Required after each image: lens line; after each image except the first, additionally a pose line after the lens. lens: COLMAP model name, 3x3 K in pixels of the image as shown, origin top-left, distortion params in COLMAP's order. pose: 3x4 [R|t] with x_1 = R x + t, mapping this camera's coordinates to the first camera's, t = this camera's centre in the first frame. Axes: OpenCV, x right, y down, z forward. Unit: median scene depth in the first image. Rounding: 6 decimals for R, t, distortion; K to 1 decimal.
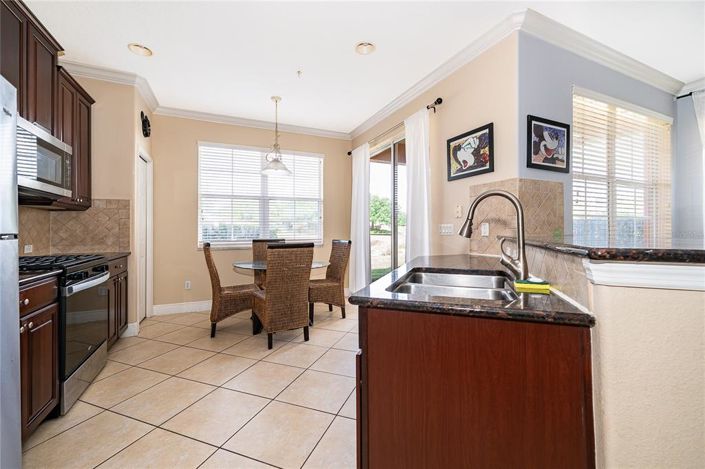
lens RADIAL K [[288.7, 0, 356.1], [0, 288.7, 228.3], [0, 0, 1]] dist [-0.002743, 0.000058]
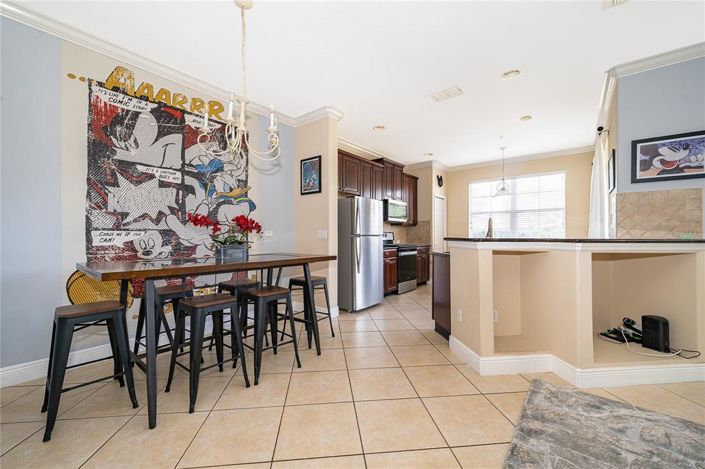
lens RADIAL K [[288.7, 0, 354.1], [0, 288.7, 235.1], [0, 0, 1]] dist [-0.002743, 0.000058]
pose [[0.450656, 0.000841, -0.892697, 0.900757], [0.003439, 0.999991, 0.002678, 0.002896], [0.892691, -0.004277, 0.450649, -0.482729]]
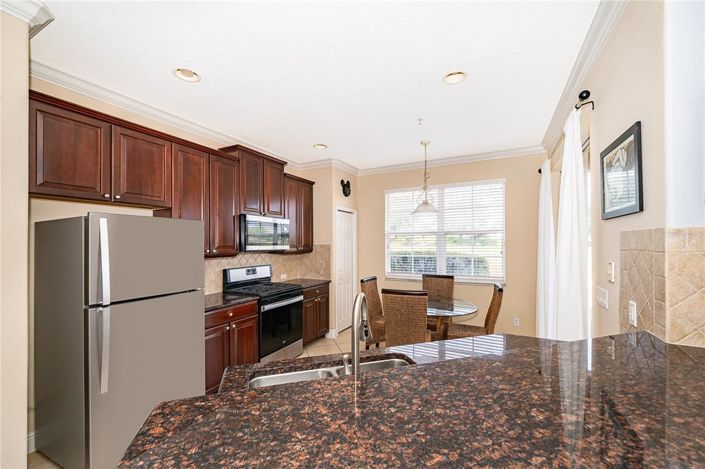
lens RADIAL K [[288.7, 0, 357.3], [0, 288.7, 240.7], [0, 0, 1]] dist [-0.002743, 0.000058]
pose [[0.627122, -0.007537, -0.778884, 0.466171], [0.006957, 0.999967, -0.004075, -0.117510], [0.778890, -0.002864, 0.627154, 0.194918]]
